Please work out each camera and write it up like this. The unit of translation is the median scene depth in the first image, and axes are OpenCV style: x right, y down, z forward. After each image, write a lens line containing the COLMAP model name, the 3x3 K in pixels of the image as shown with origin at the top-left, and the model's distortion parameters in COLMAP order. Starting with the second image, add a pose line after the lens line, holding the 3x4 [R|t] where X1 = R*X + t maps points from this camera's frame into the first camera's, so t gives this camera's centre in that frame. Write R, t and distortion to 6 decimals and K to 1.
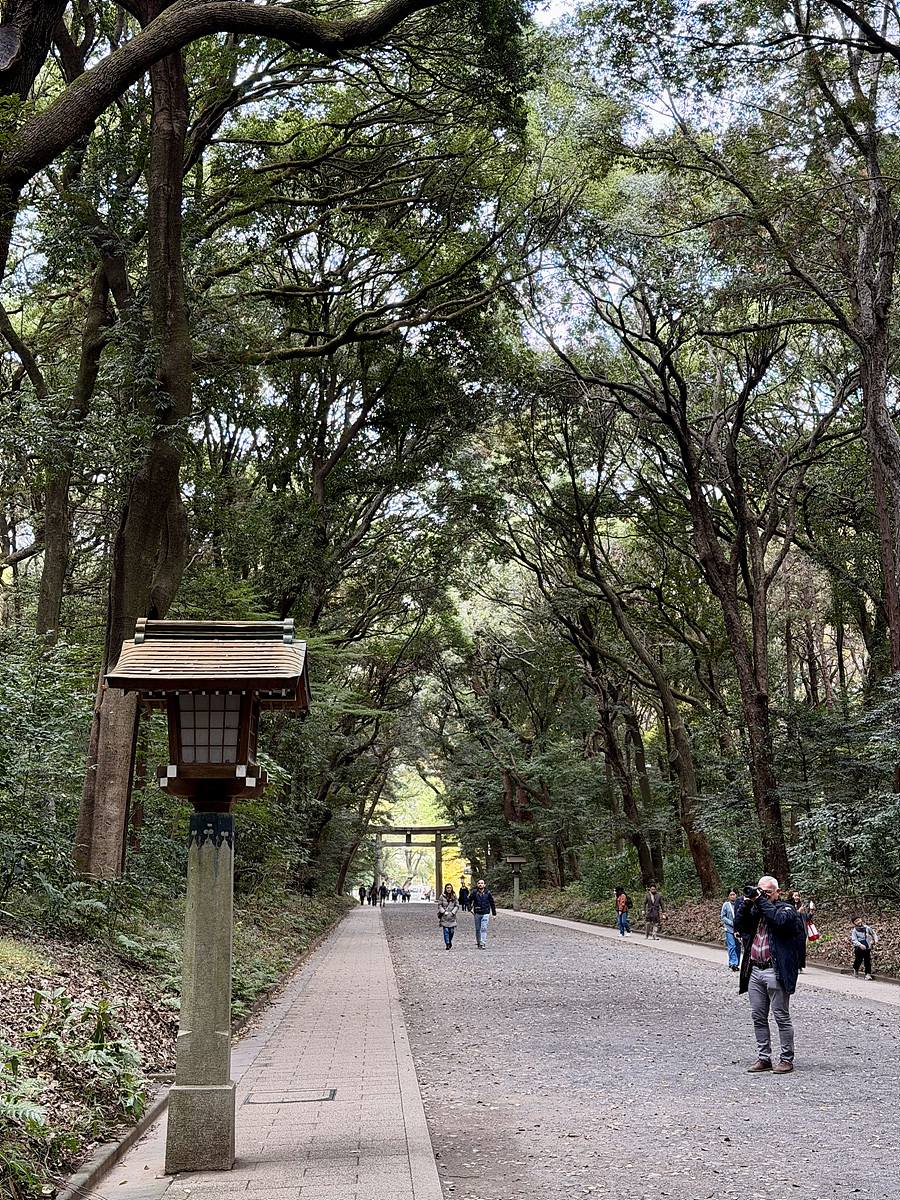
lens RADIAL K [[1678.4, 0, 450.0], [0, 1678.4, 600.0], [0, 0, 1]] dist [0.116242, 0.000895]
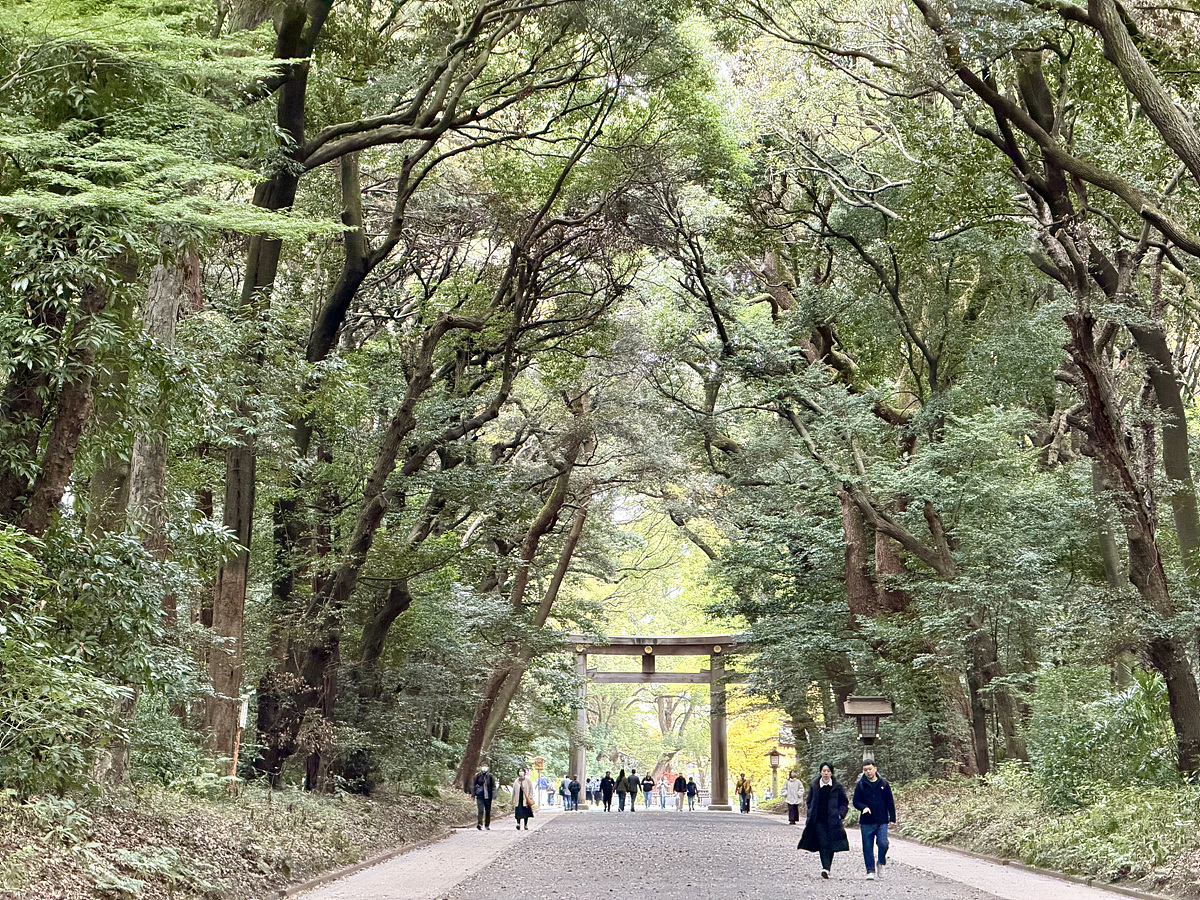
lens RADIAL K [[3463.0, 0, 600.0], [0, 3463.0, 450.0], [0, 0, 1]] dist [0.150354, 0.753235]
pose [[0.998131, -0.002528, -0.061051, 0.025916], [0.007098, 0.997176, 0.074767, 0.029781], [0.060689, -0.075061, 0.995330, 0.171807]]
